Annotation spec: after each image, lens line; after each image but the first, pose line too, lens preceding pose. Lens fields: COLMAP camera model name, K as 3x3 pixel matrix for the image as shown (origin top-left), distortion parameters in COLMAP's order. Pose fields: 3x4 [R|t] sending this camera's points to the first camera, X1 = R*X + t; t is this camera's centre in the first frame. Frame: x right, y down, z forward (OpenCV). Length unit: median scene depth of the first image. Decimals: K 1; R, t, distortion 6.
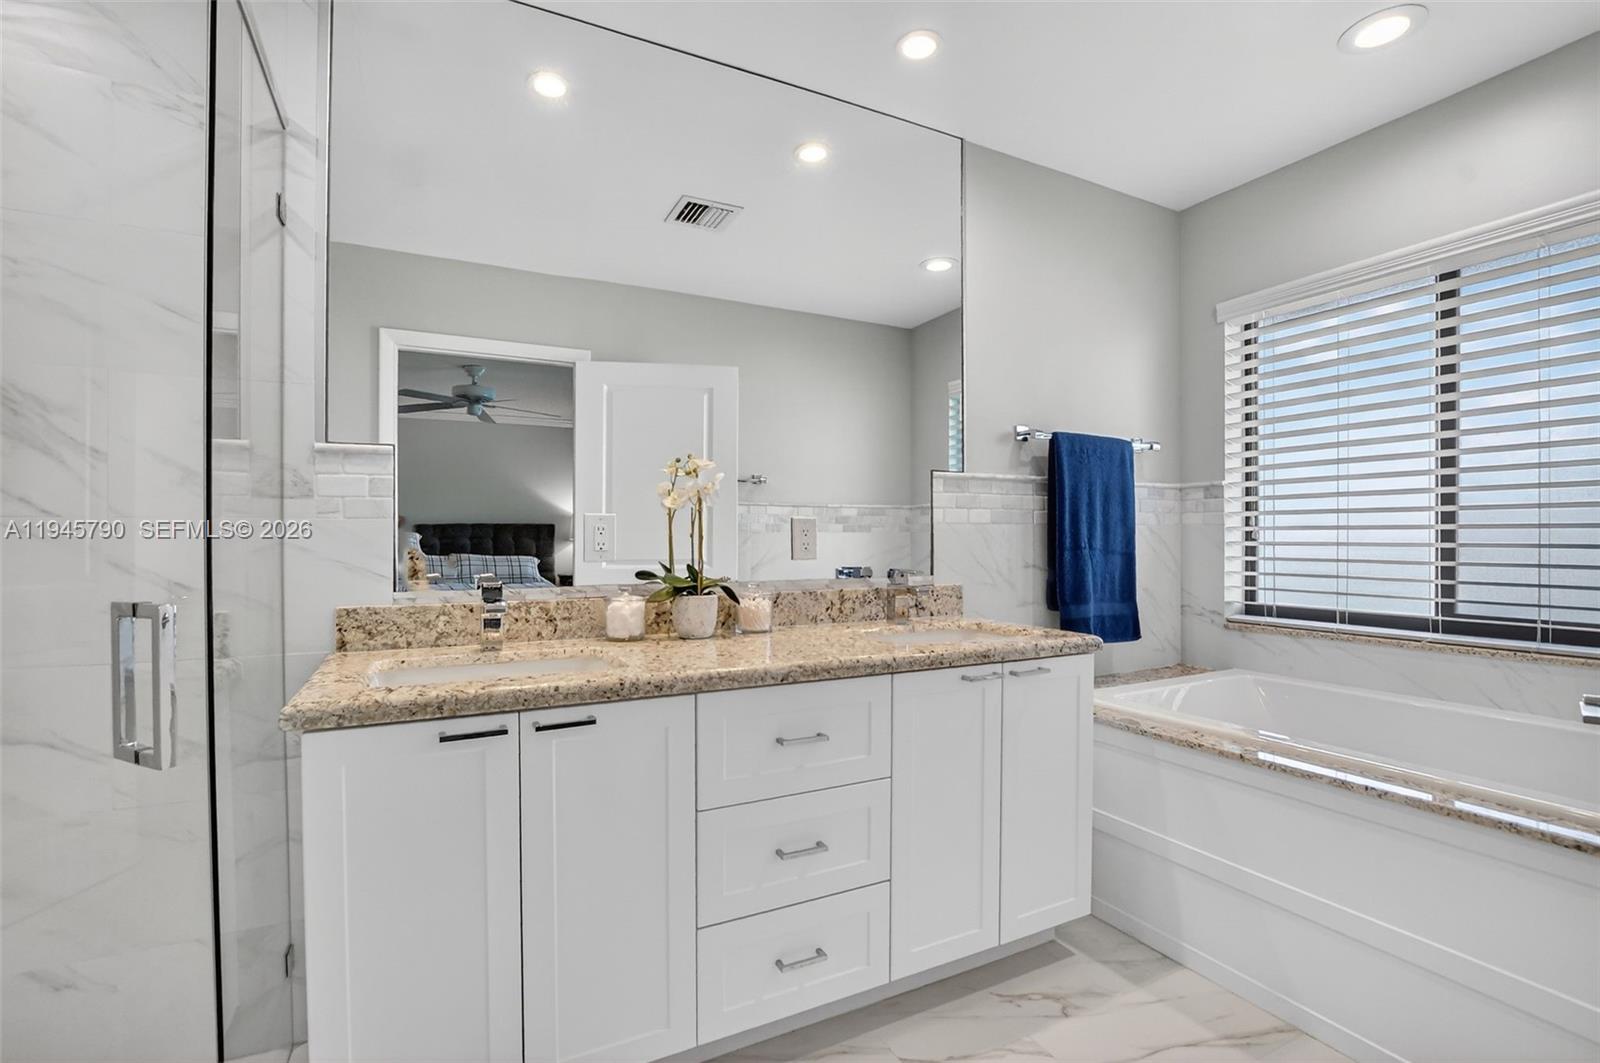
lens RADIAL K [[731.4, 0, 802.1], [0, 731.4, 498.3], [0, 0, 1]] dist [-0.022802, -0.000185]
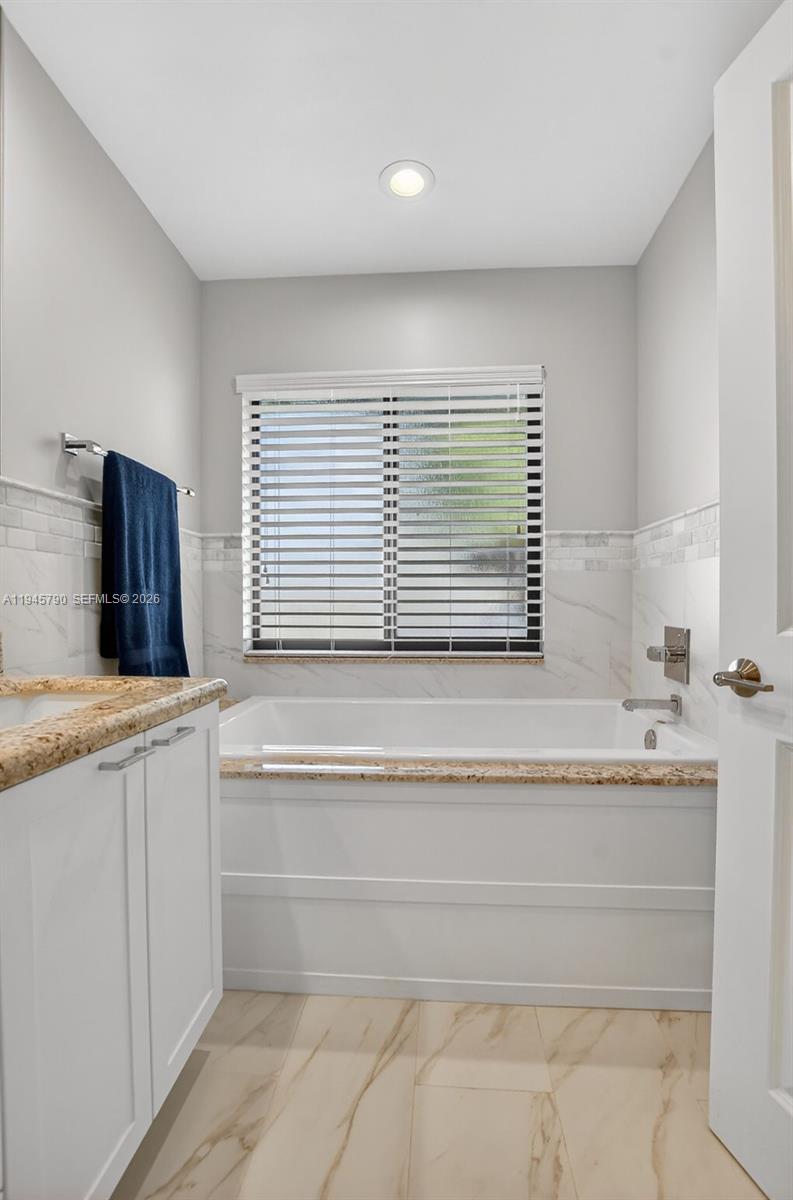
lens RADIAL K [[553.3, 0, 398.7], [0, 553.3, 616.3], [0, 0, 1]] dist [-0.022582, 0.000504]
pose [[0.522317, -0.019321, 0.852533, -0.030592], [-0.045856, 0.997660, 0.050704, 0.055296], [-0.851518, -0.065577, 0.520209, 0.369765]]
